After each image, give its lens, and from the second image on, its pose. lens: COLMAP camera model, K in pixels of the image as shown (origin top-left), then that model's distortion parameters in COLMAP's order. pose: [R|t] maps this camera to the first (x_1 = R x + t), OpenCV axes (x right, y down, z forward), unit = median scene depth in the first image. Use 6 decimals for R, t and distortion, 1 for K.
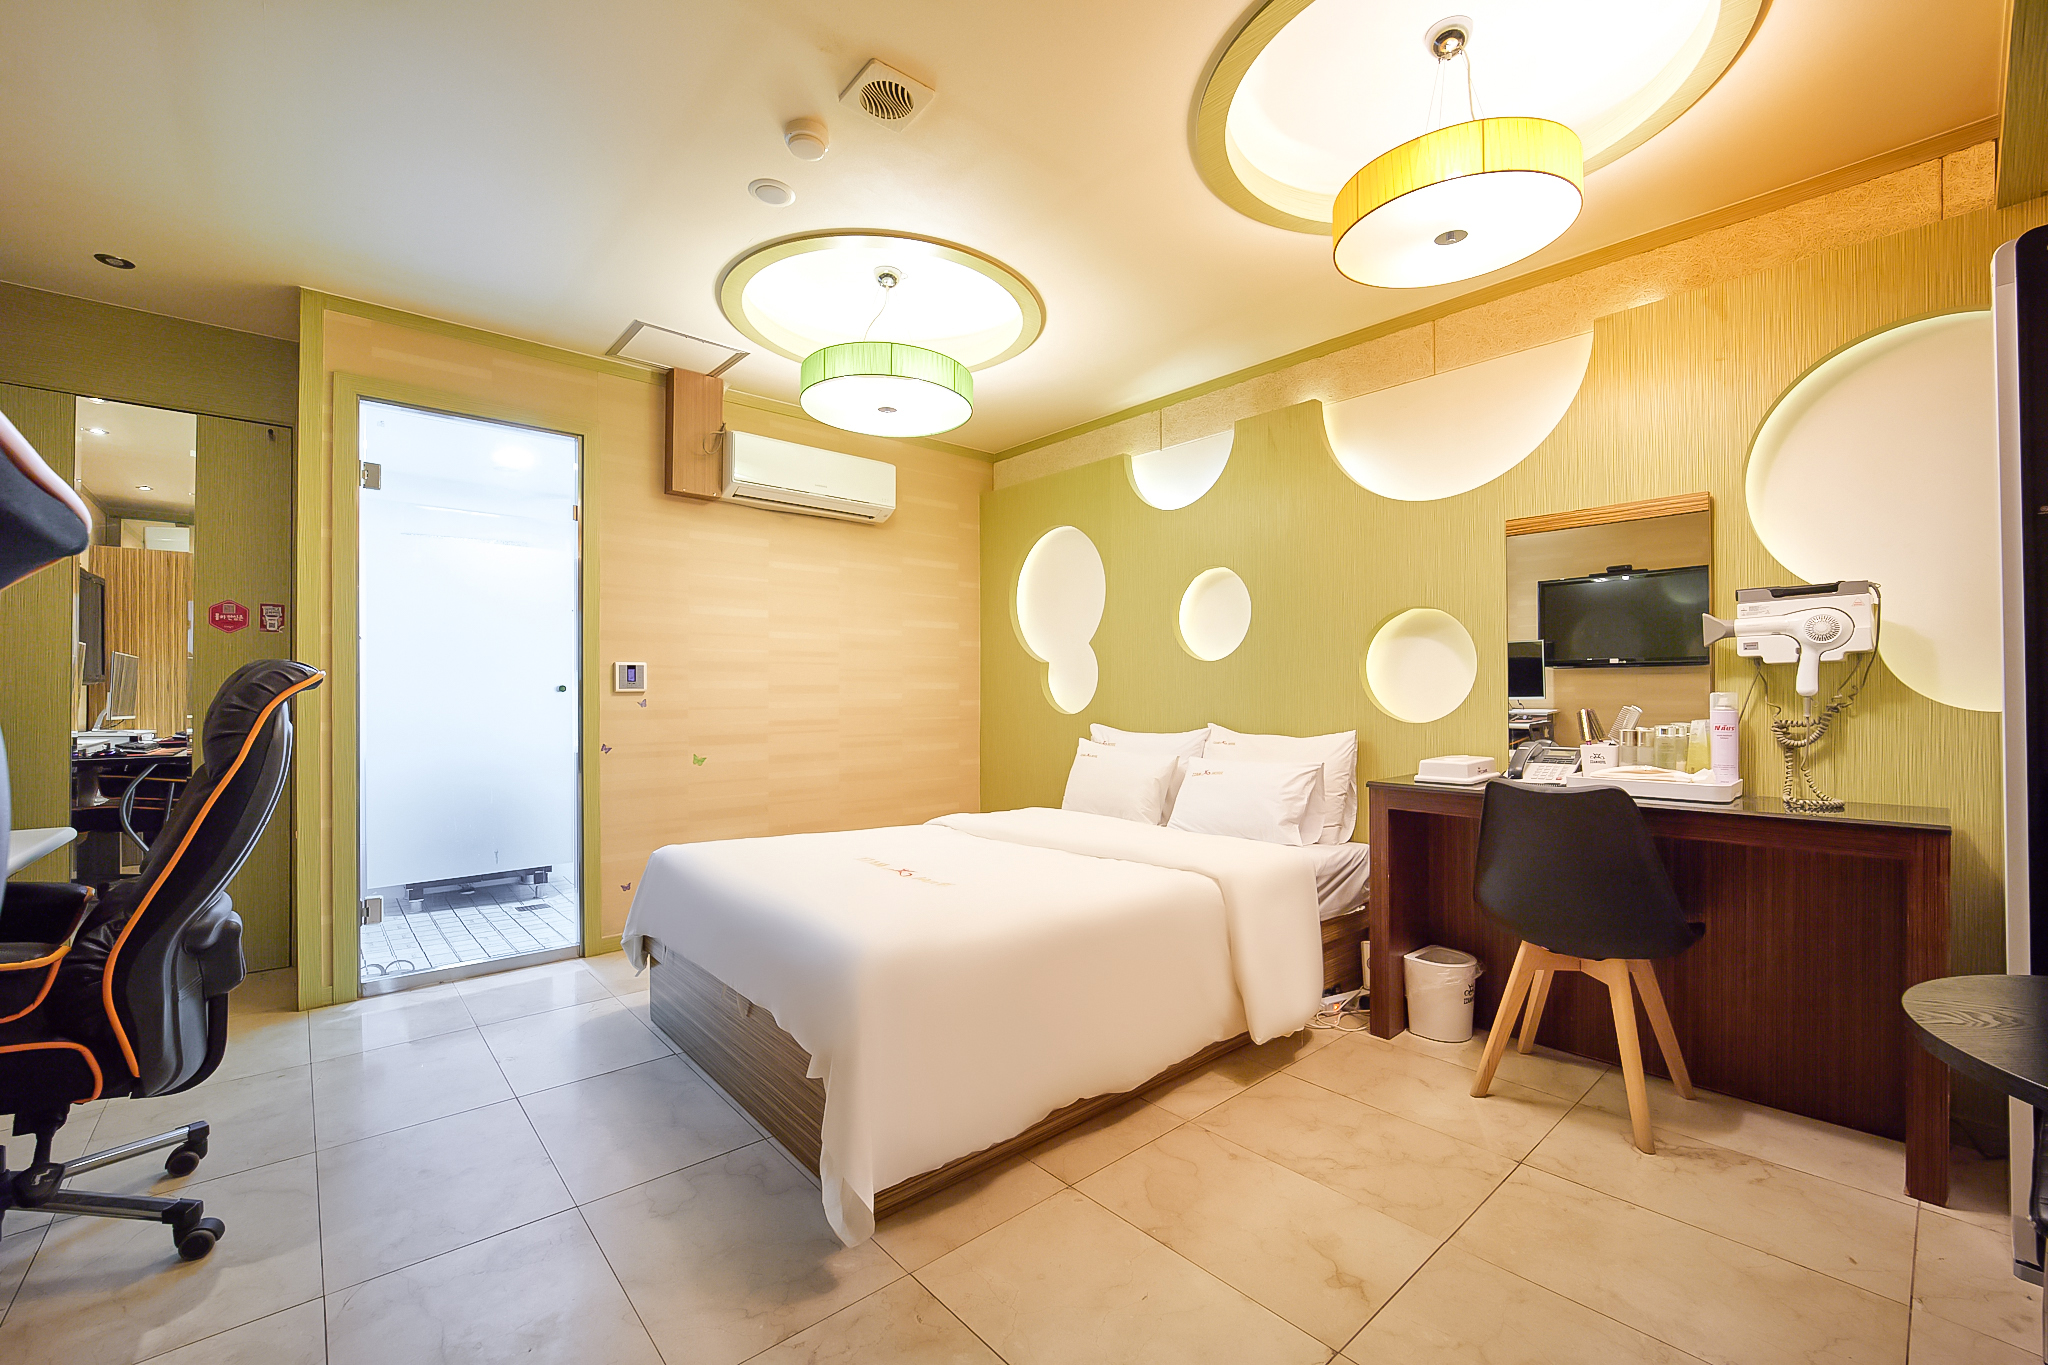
lens RADIAL K [[833.6, 0, 1018.9], [0, 833.6, 692.3], [0, 0, 1]] dist [-0.014401, 0.004854]
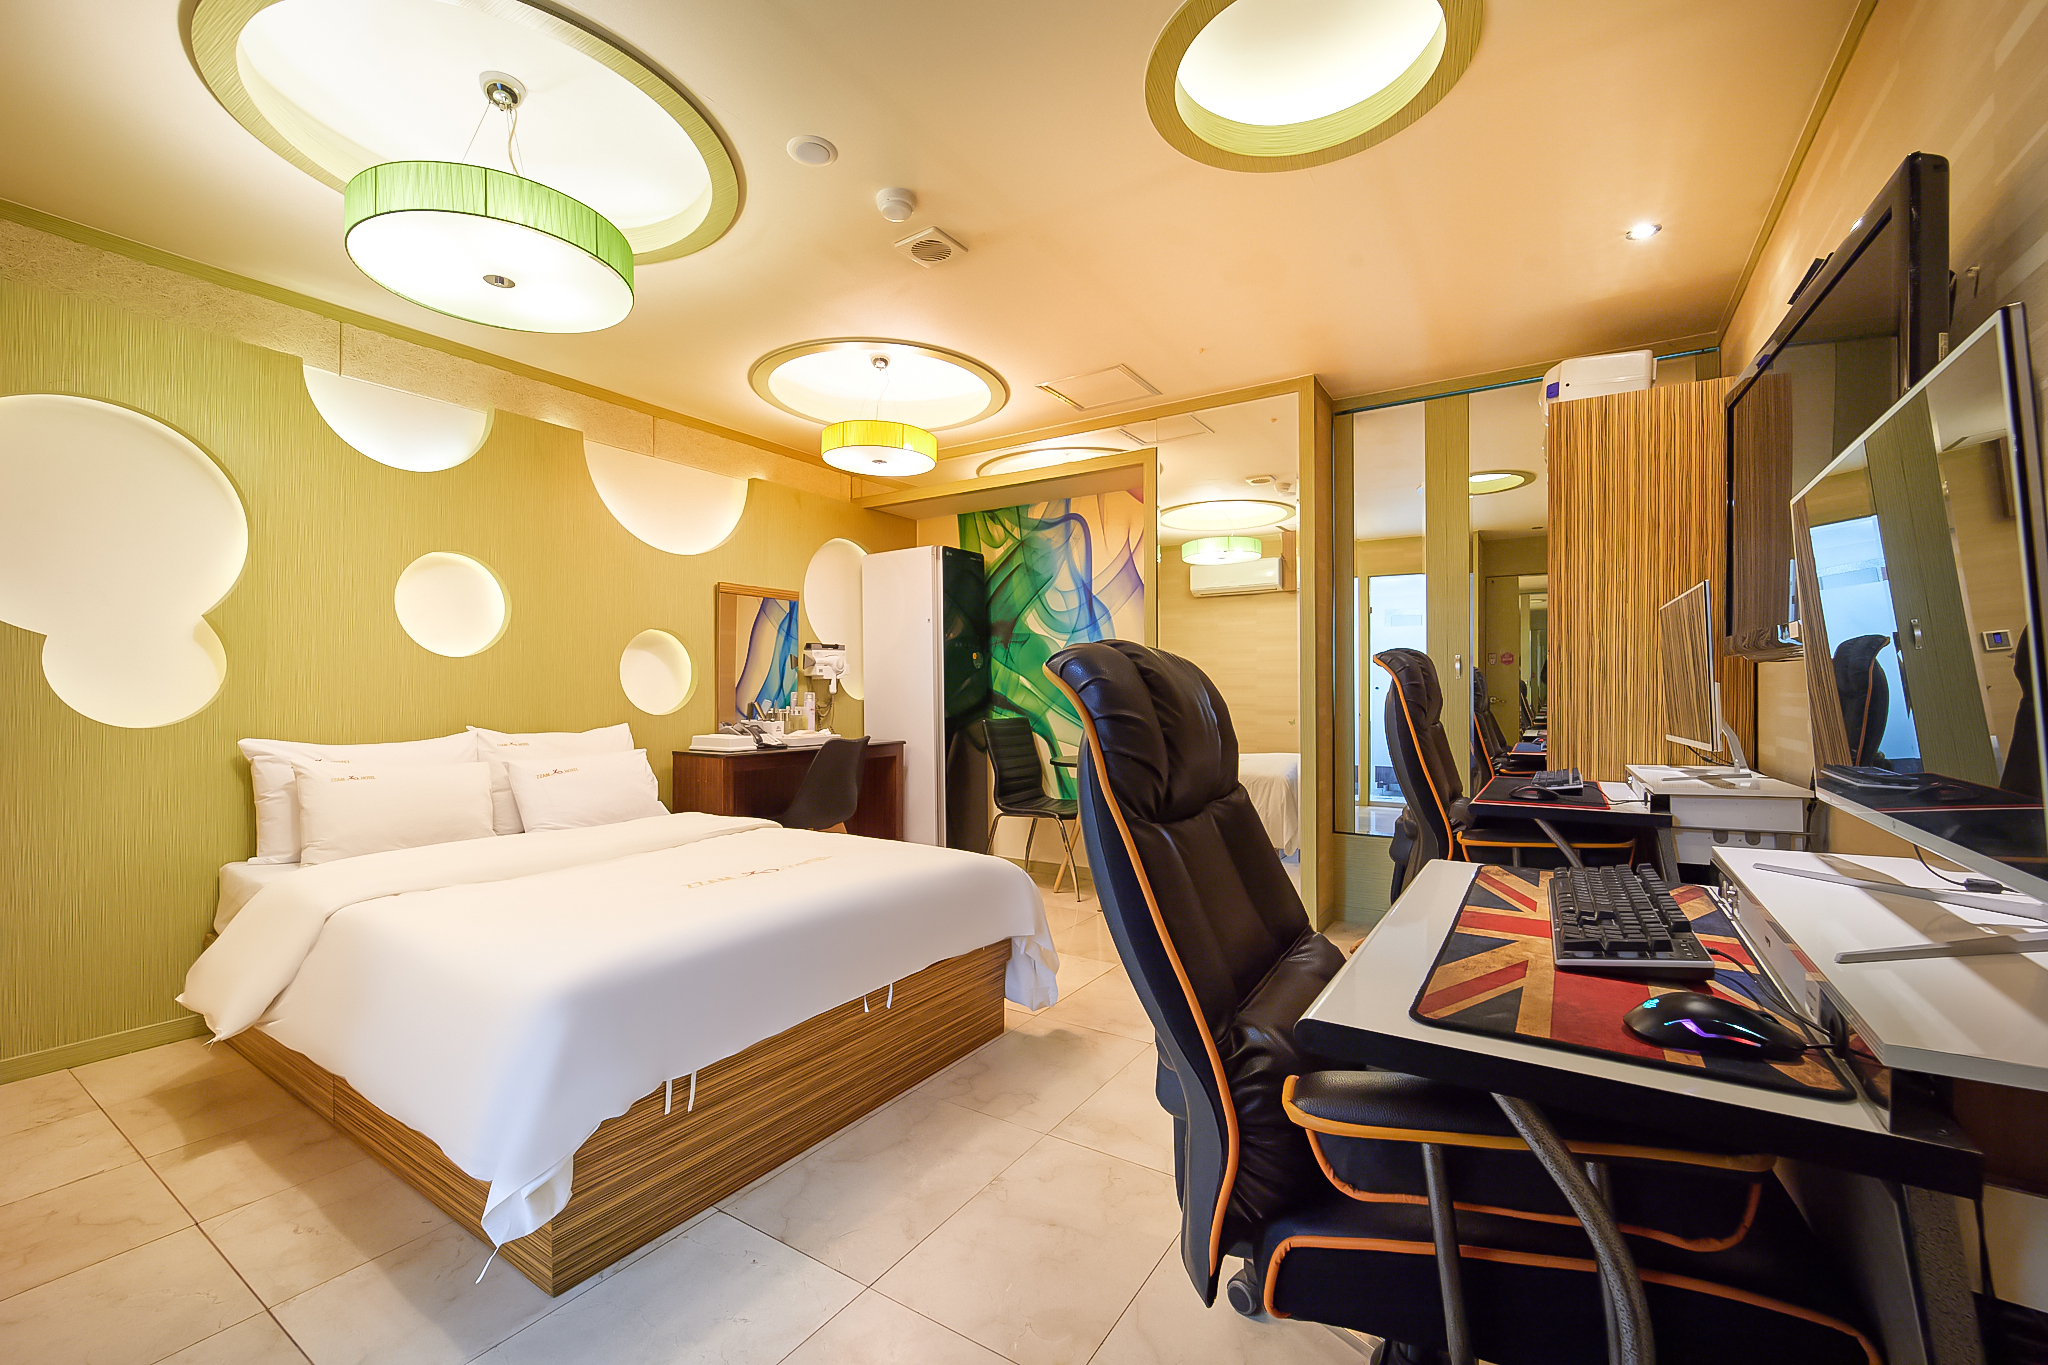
lens RADIAL K [[831.2, 0, 1024.0], [0, 831.2, 687.3], [0, 0, 1]] dist [-0.013124, -0.000606]
pose [[-0.272697, 0.002262, 0.962097, -0.976908], [-0.003975, 0.999986, -0.003478, -0.004287], [-0.962092, -0.004773, -0.272684, 0.797308]]
